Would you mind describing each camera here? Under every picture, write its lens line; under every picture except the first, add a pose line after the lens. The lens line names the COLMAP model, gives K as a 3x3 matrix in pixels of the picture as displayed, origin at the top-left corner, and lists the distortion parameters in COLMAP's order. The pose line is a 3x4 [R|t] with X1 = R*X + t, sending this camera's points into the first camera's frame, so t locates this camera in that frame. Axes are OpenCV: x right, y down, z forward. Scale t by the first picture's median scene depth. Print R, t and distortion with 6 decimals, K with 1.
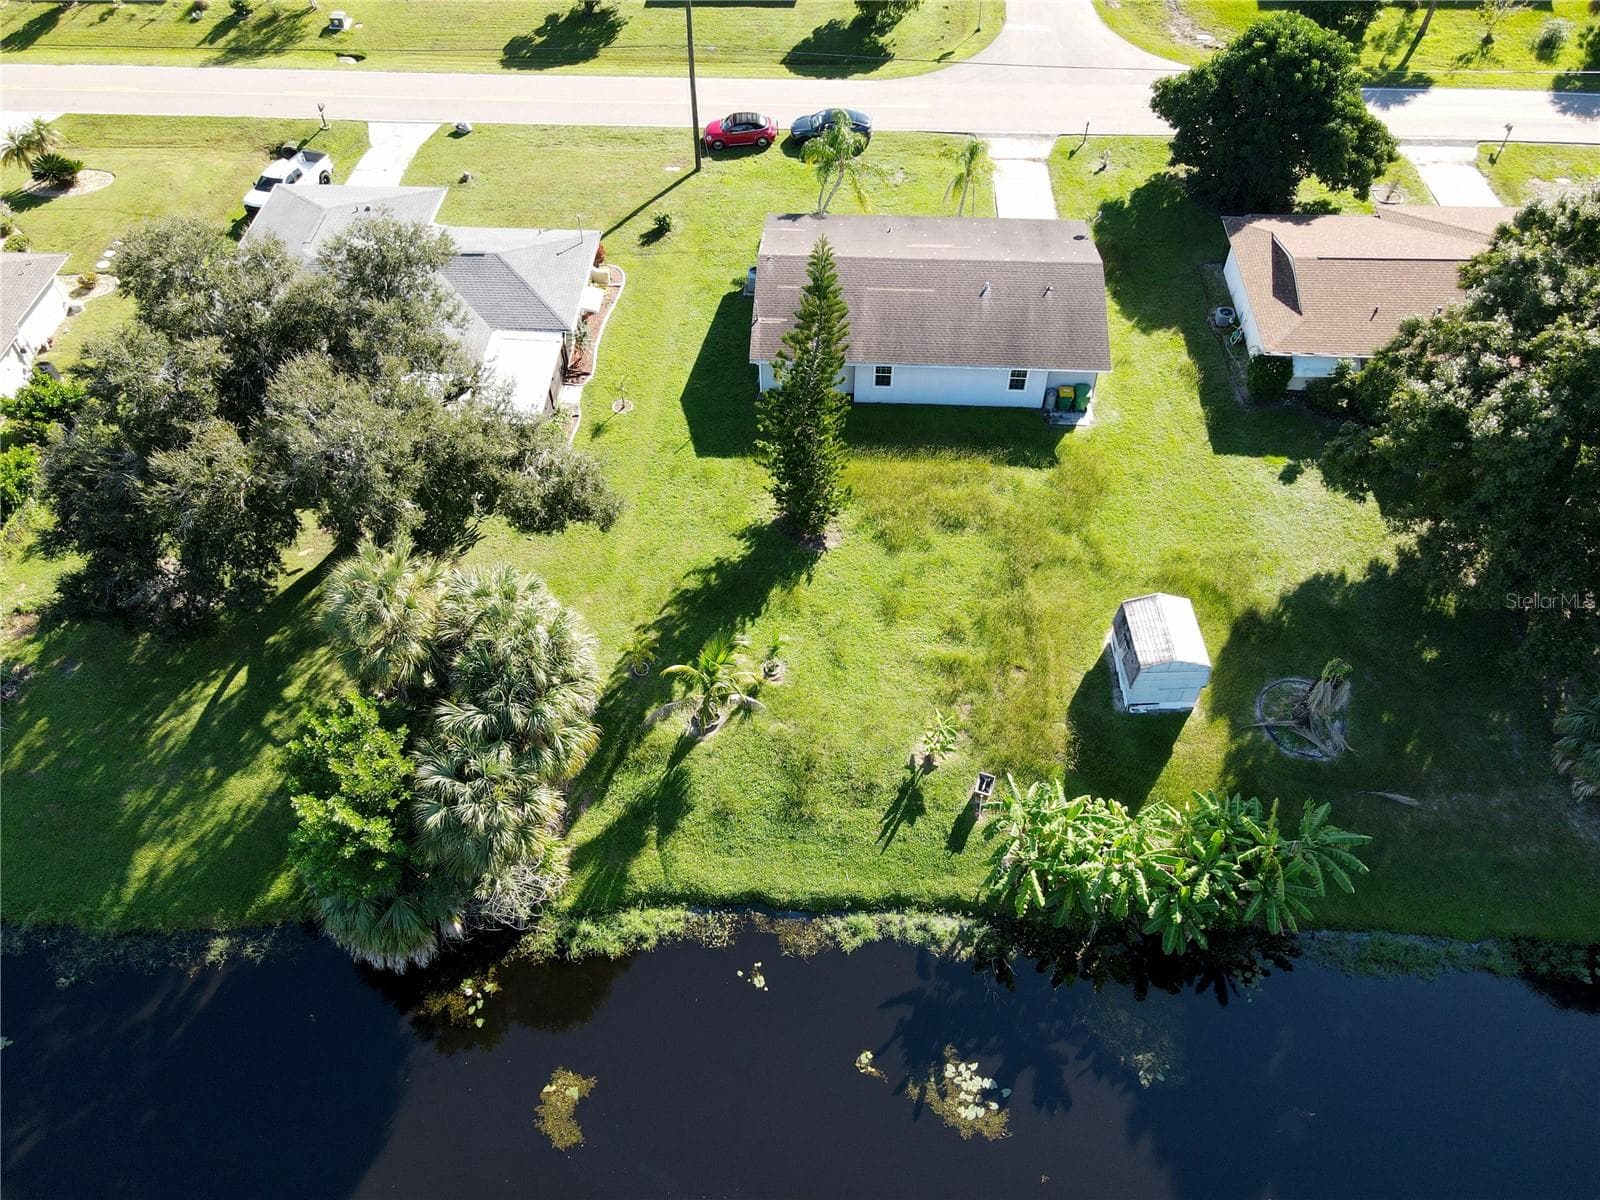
lens RADIAL K [[1169.8, 0, 796.6], [0, 1169.8, 612.3], [0, 0, 1]] dist [0.006356, 0.008325]
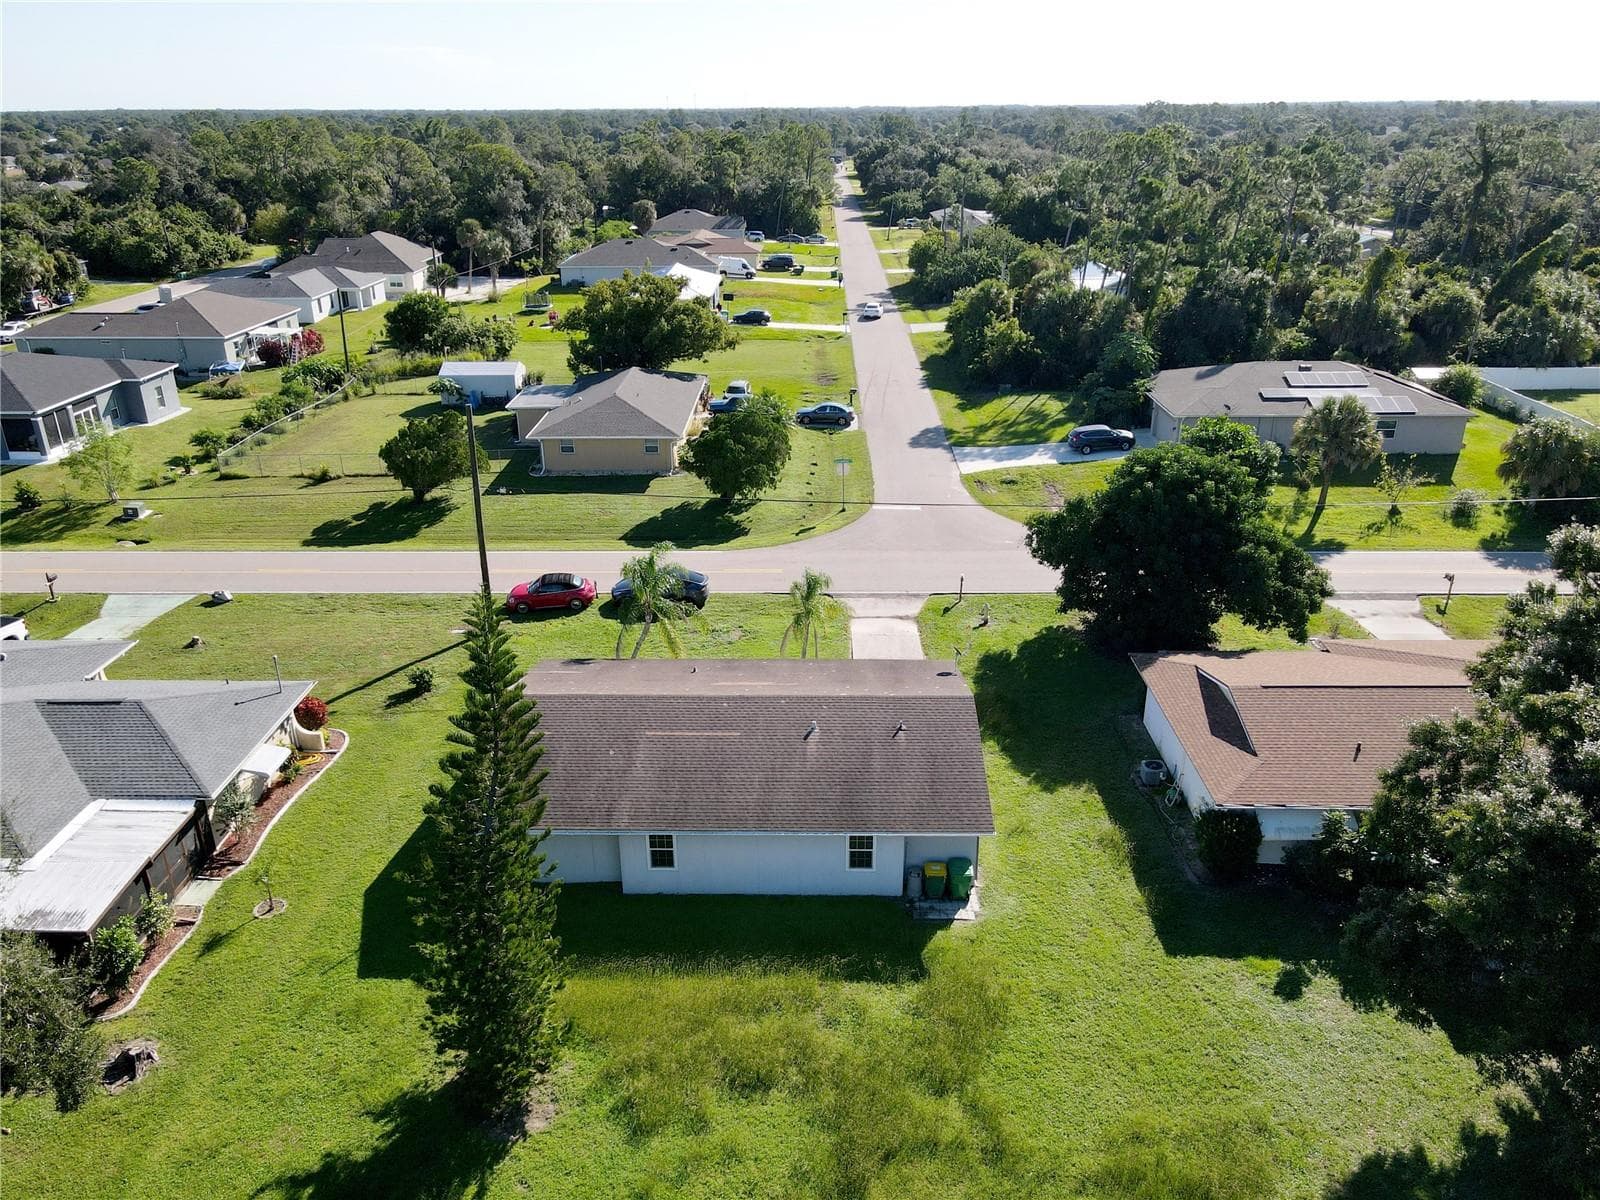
lens RADIAL K [[1169.8, 0, 796.6], [0, 1169.8, 612.3], [0, 0, 1]] dist [0.006356, 0.008325]
pose [[0.999377, -0.012455, 0.033026, 0.130715], [0.026192, 0.888895, -0.457361, -0.014375], [-0.023660, 0.457941, 0.888668, 0.337702]]
